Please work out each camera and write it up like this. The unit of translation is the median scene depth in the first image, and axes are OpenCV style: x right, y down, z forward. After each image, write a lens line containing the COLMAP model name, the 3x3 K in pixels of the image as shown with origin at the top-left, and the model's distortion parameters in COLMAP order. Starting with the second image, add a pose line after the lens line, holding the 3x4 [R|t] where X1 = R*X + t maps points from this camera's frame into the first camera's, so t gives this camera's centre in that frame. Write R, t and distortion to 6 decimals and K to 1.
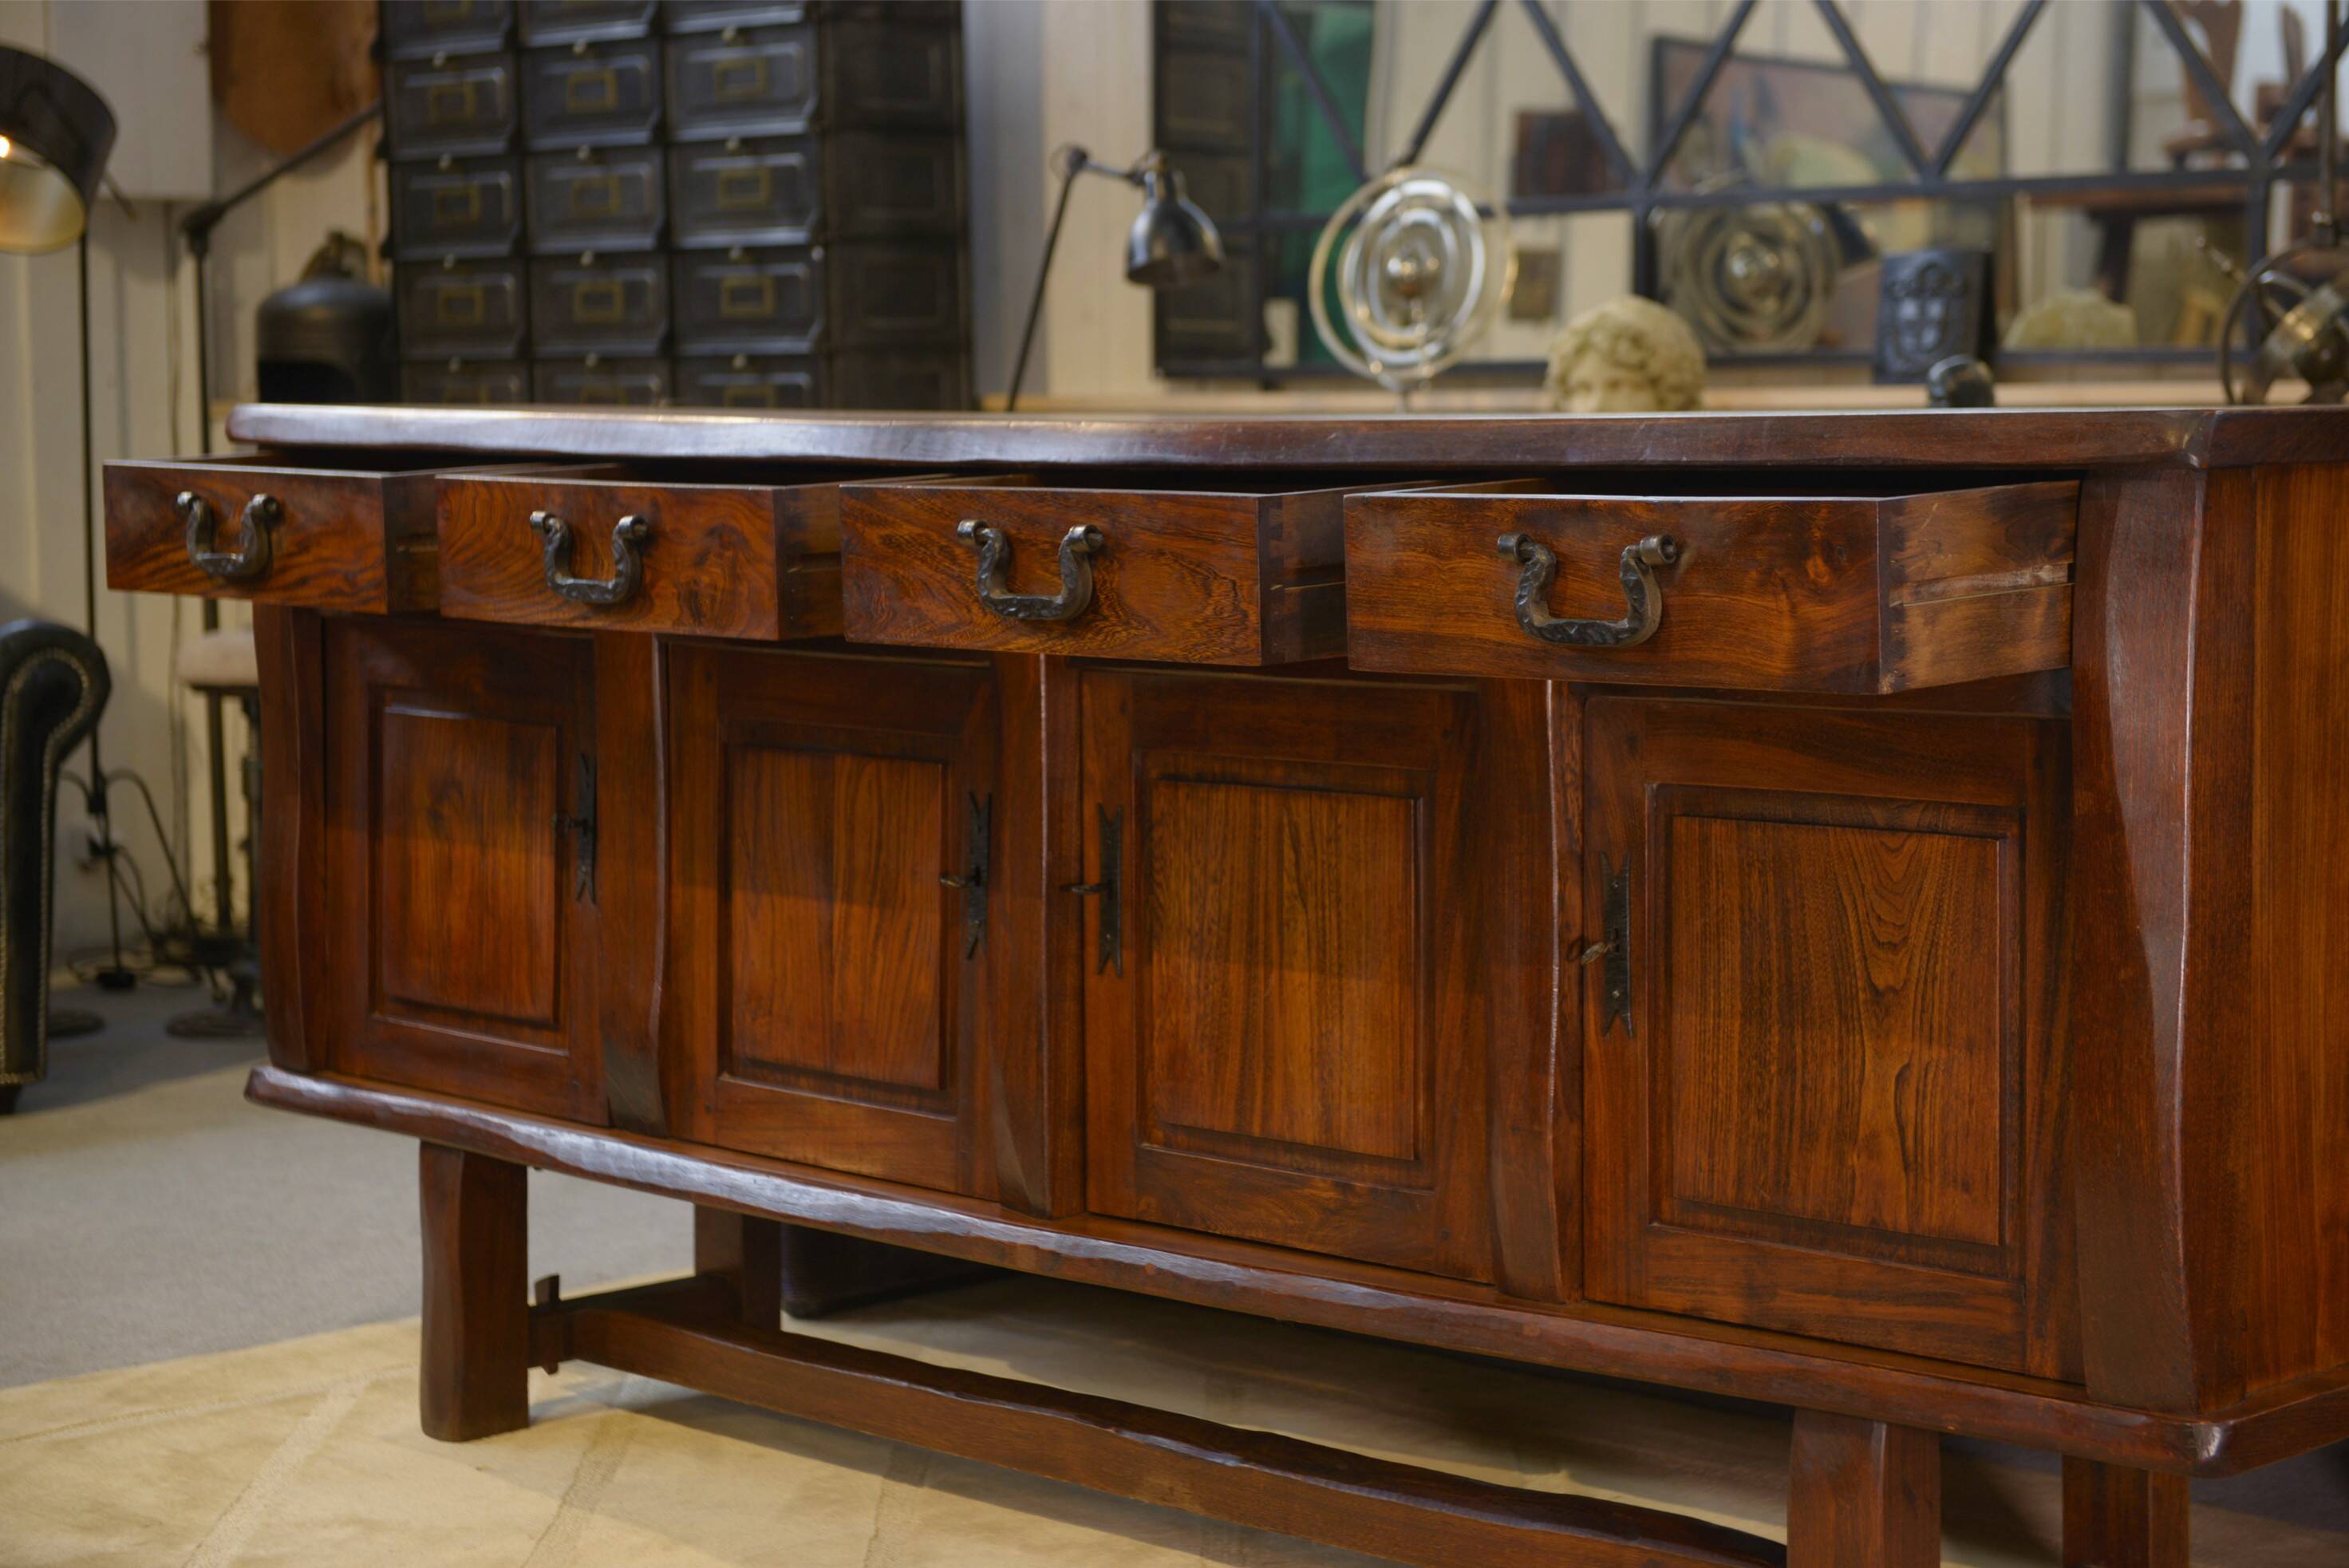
lens RADIAL K [[4455.4, 0, 1189.1], [0, 4455.4, 786.0], [0, 0, 1]] dist [0.100117, 0.000000]
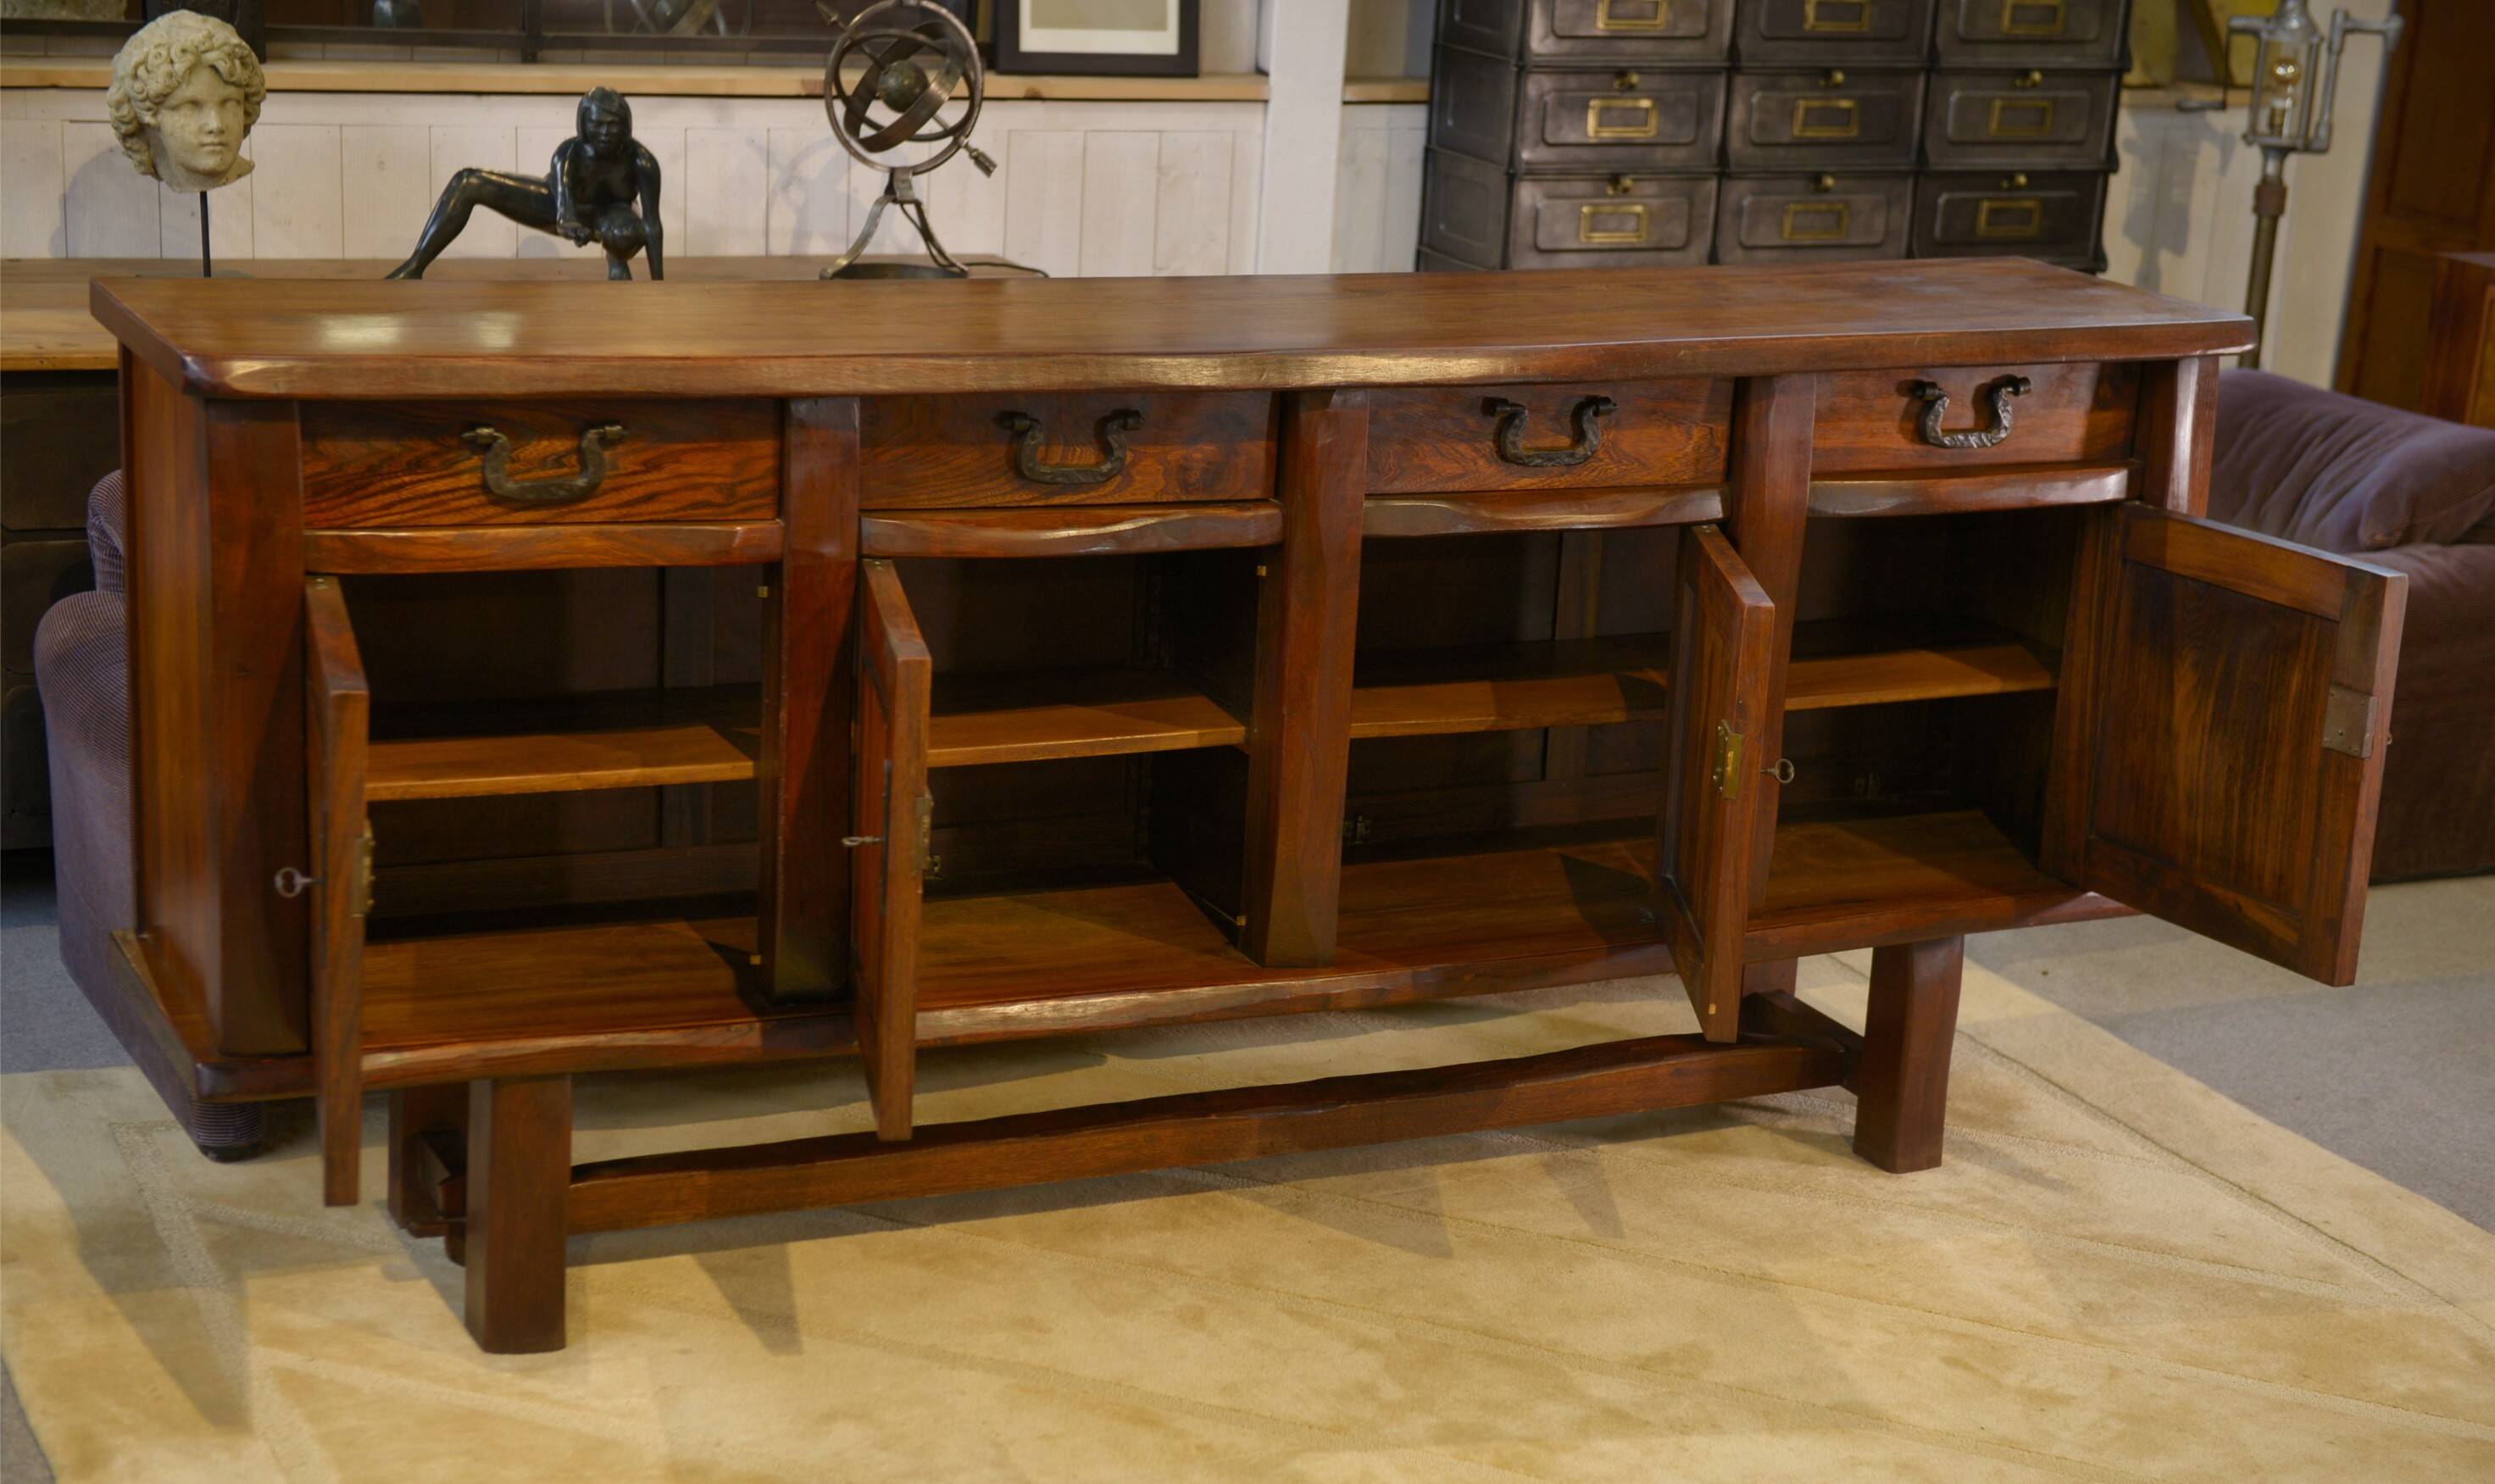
lens RADIAL K [[4023.8, 0, 1260.3], [0, 4023.8, 849.7], [0, 0, 1]] dist [0.130969, 0.000000]
pose [[0.342859, -0.242510, 0.907544, -1.151039], [0.025429, 0.968145, 0.249097, -0.237956], [-0.939043, -0.062327, 0.338104, 0.676157]]
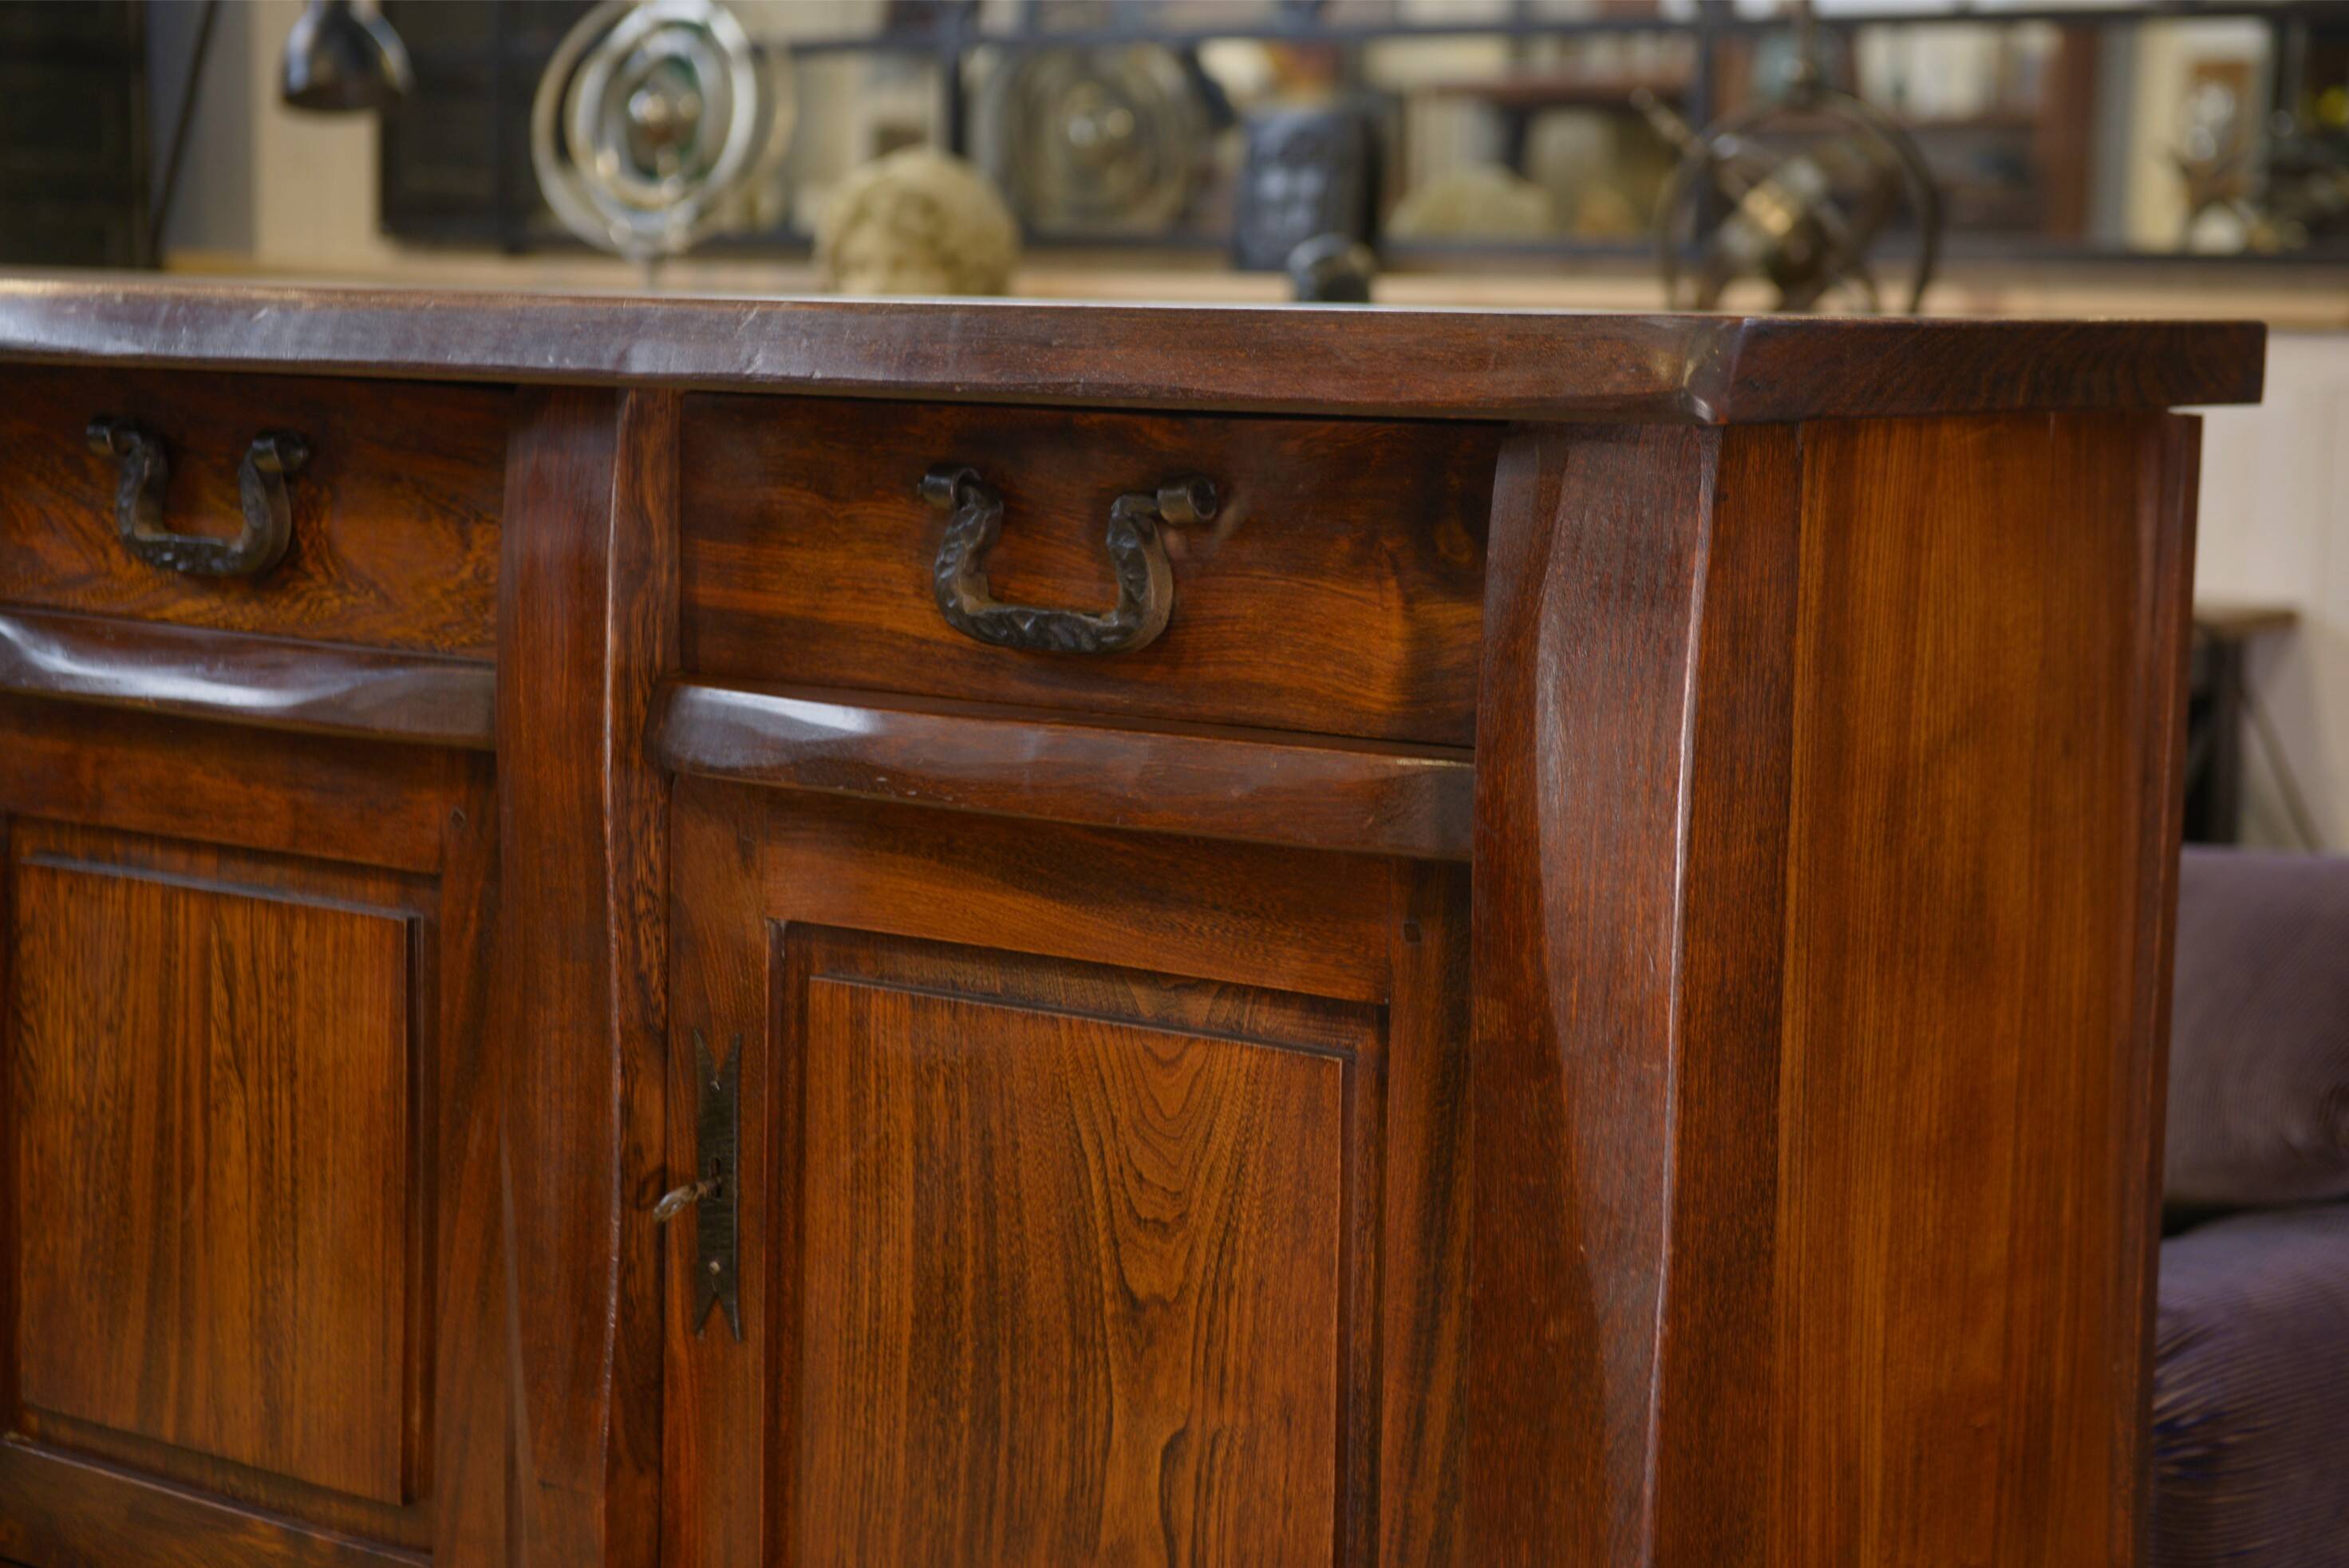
lens RADIAL K [[4133.0, 0, 1184.4], [0, 4133.0, 782.4], [0, 0, 1]] dist [0.116502, 0.000000]
pose [[0.991478, 0.014491, 0.129467, 0.081314], [-0.018613, 0.999356, 0.030683, -0.034727], [-0.128939, -0.032831, 0.991109, 0.423454]]
